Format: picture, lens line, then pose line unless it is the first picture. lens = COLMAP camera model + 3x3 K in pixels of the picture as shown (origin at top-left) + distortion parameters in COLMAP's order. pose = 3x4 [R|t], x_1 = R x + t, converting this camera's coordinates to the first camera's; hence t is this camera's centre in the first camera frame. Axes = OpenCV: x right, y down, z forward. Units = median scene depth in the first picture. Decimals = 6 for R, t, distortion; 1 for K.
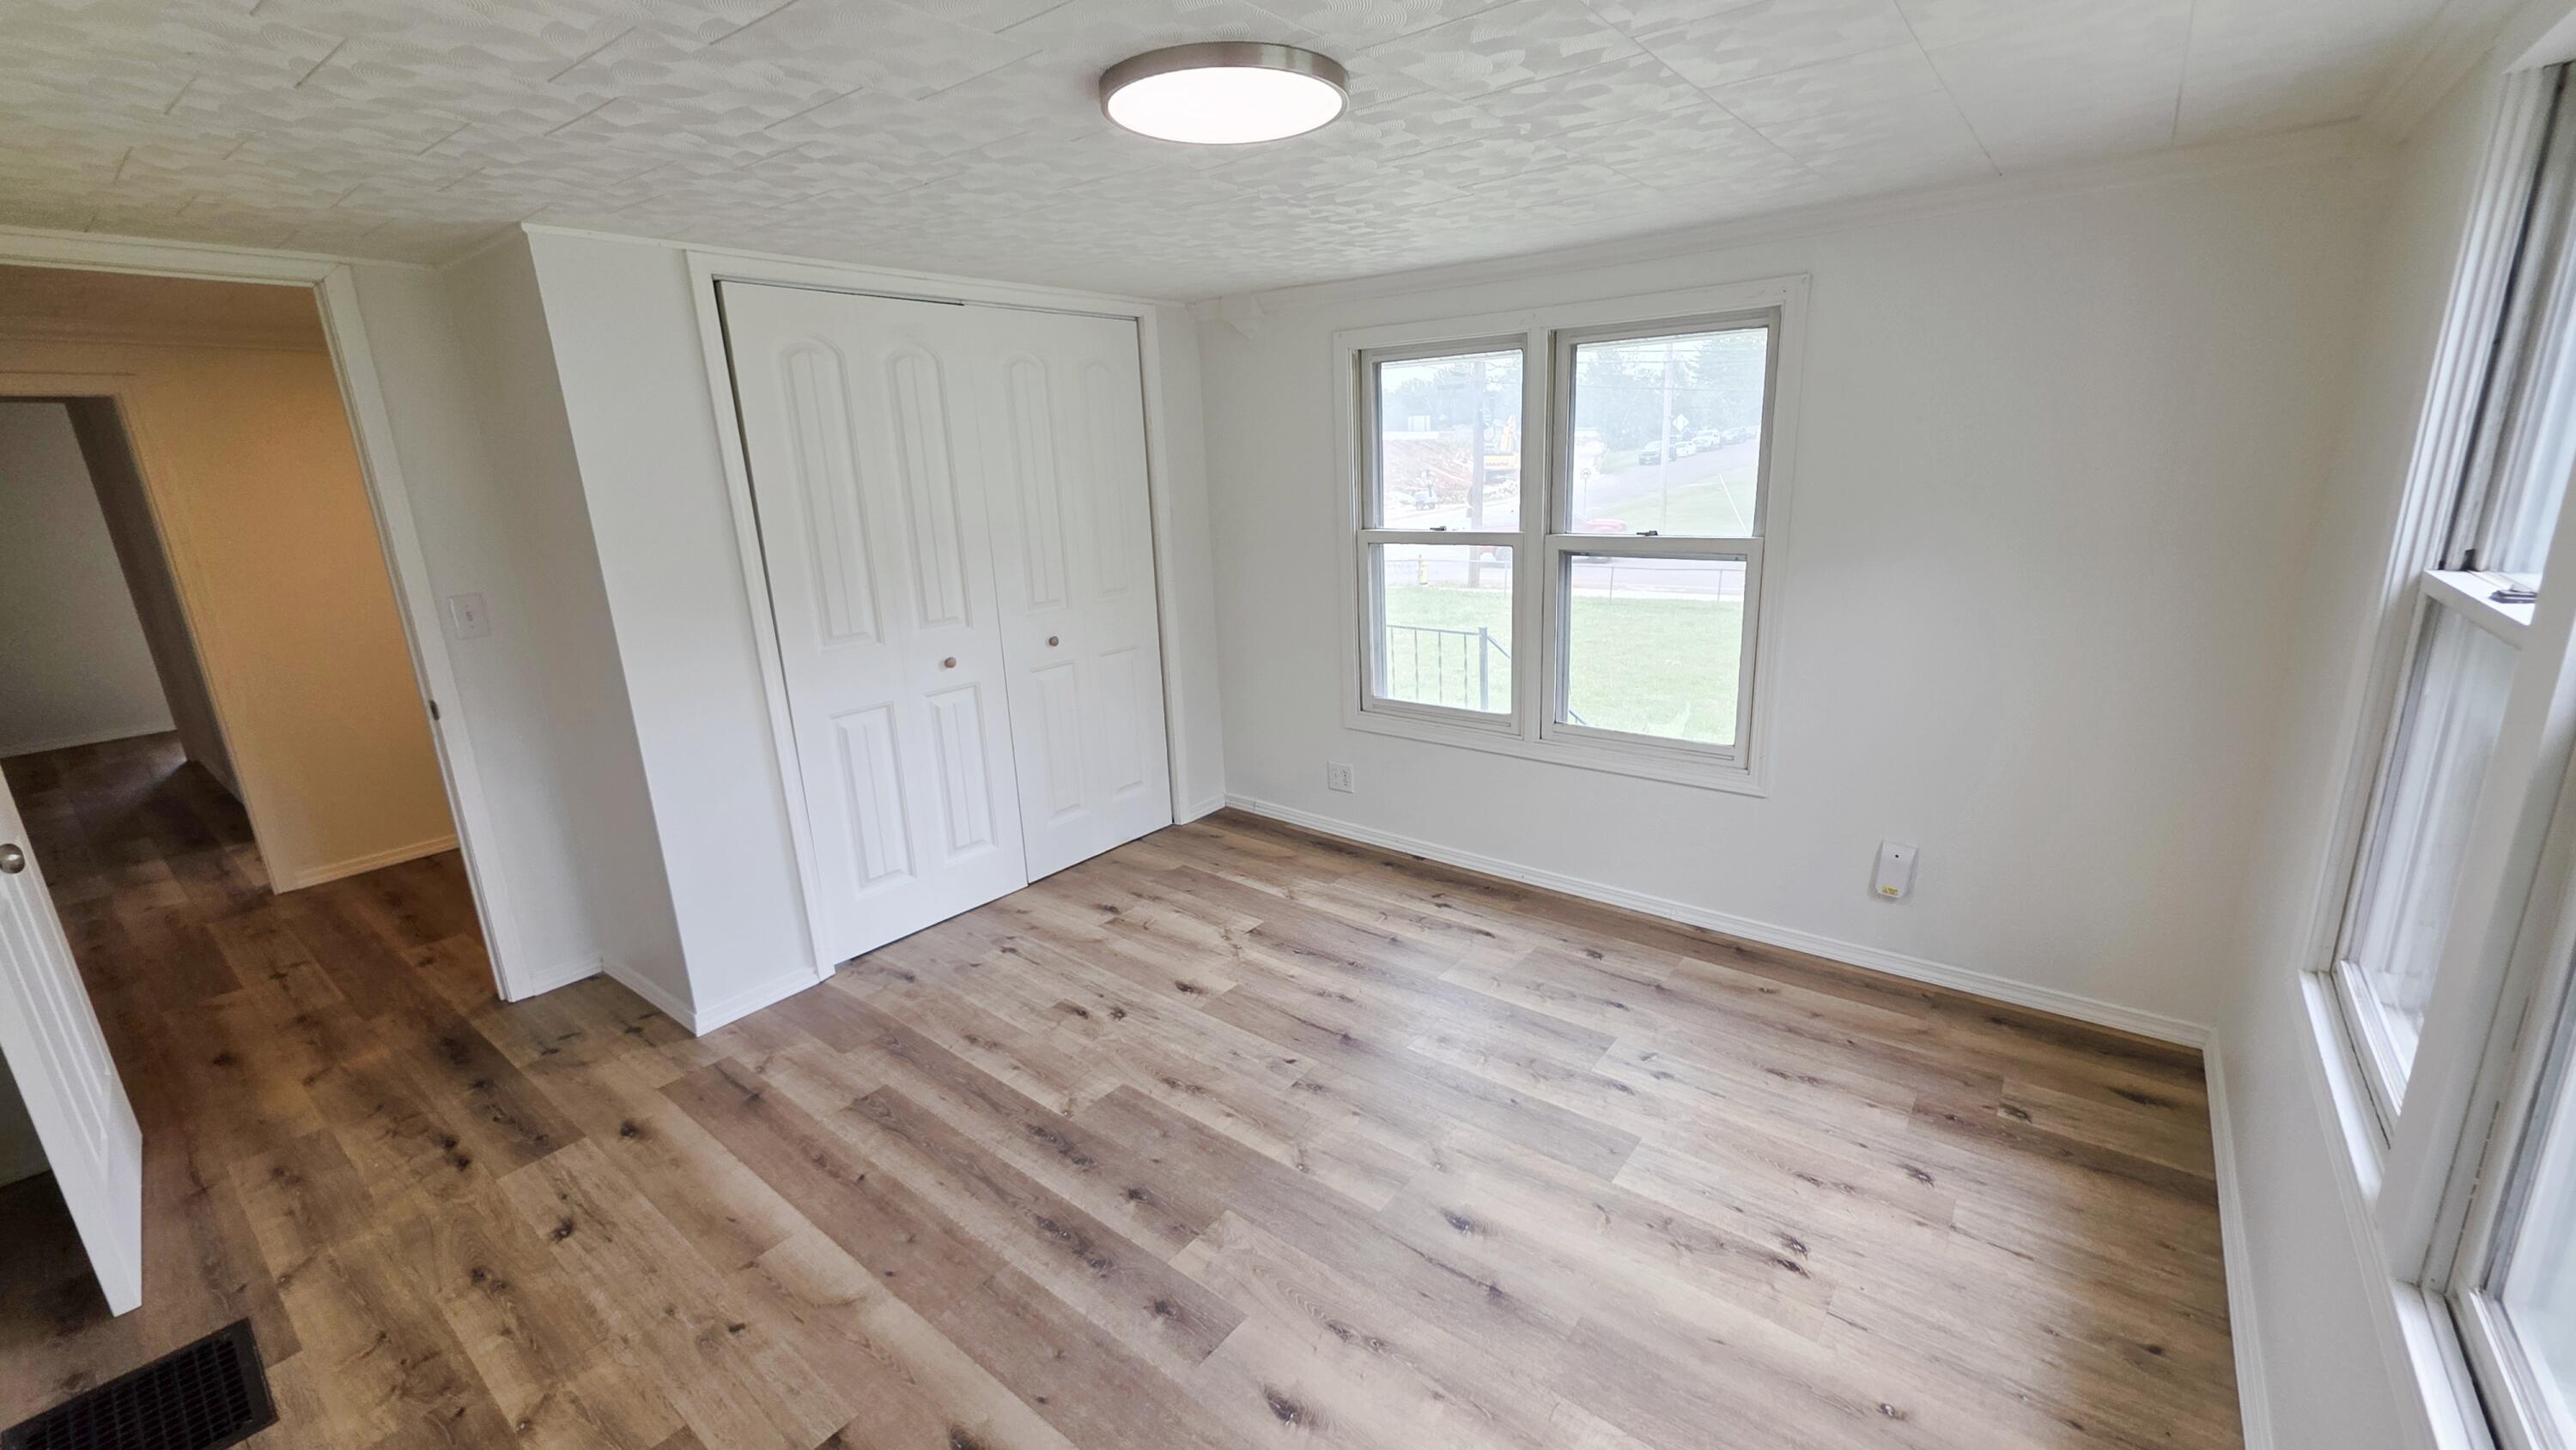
lens RADIAL K [[1023.0, 0, 1286.3], [0, 1023.0, 716.9], [0, 0, 1]] dist [0.008226, -0.000005]
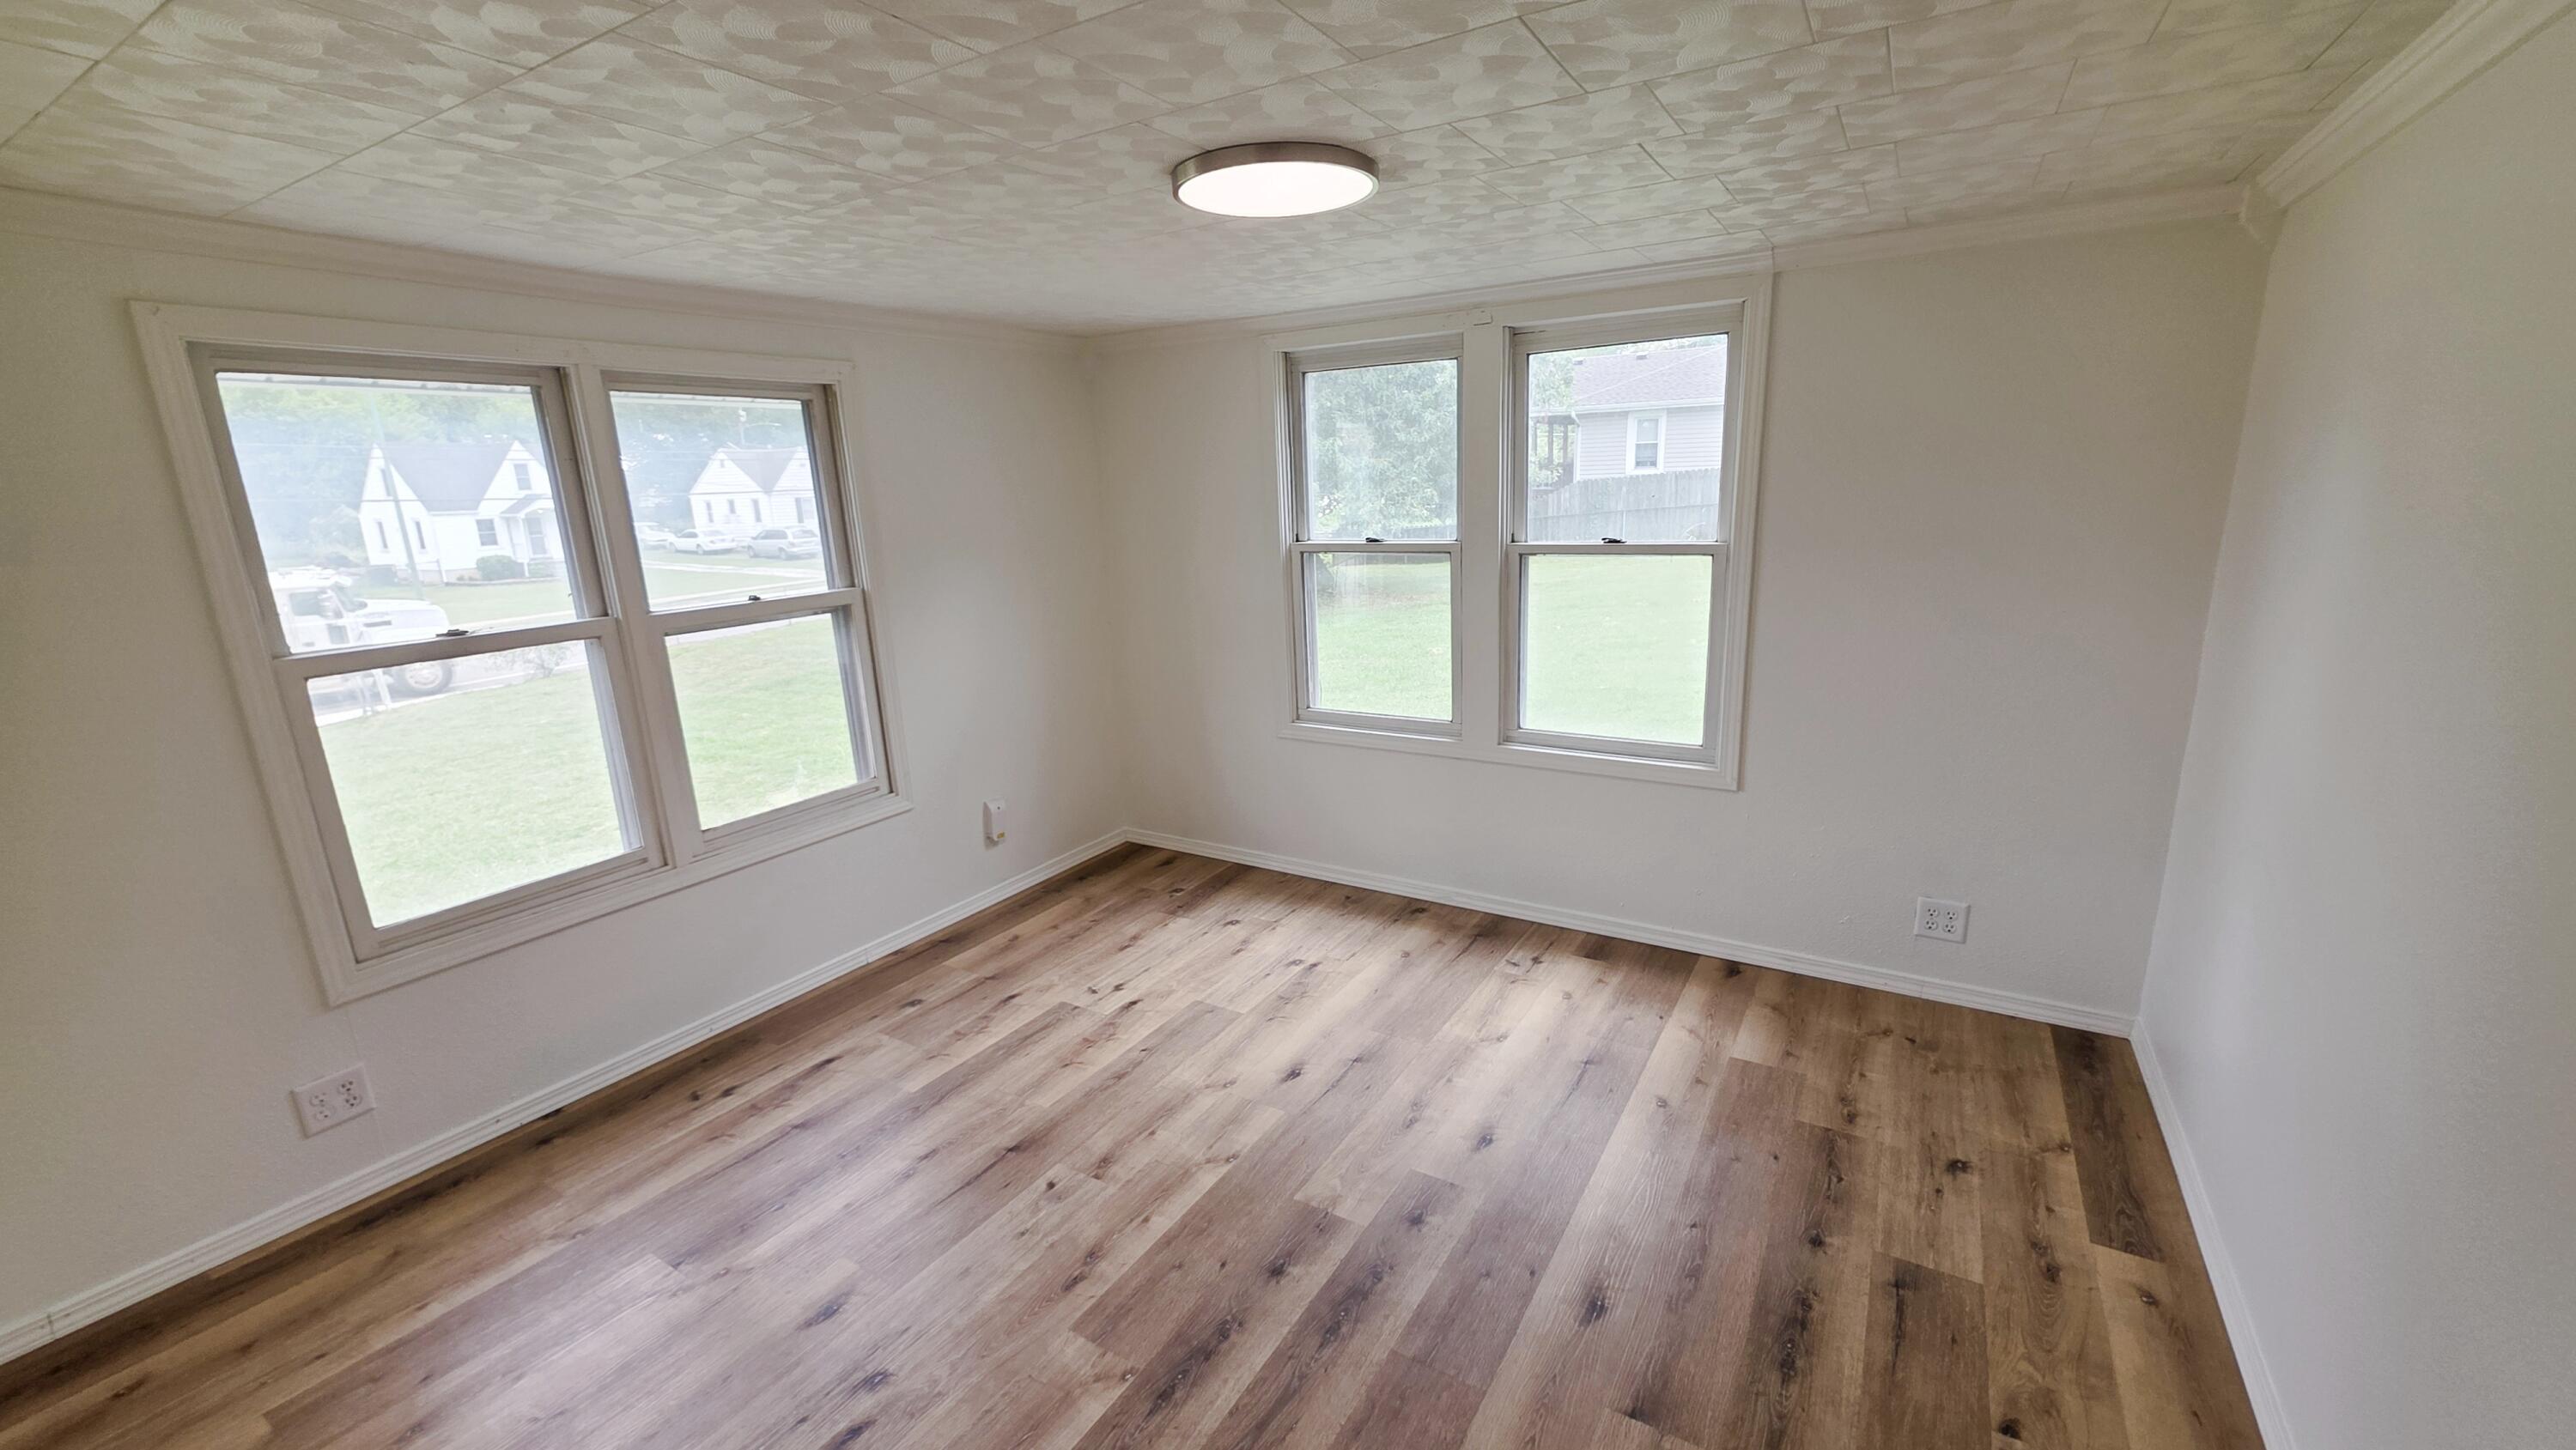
lens RADIAL K [[1023.0, 0, 1286.3], [0, 1023.0, 716.9], [0, 0, 1]] dist [0.008226, -0.000005]
pose [[-0.104885, -0.185446, 0.977041, -0.828492], [0.291437, 0.933594, 0.208486, -0.165190], [-0.950823, 0.306613, -0.043875, 0.758925]]
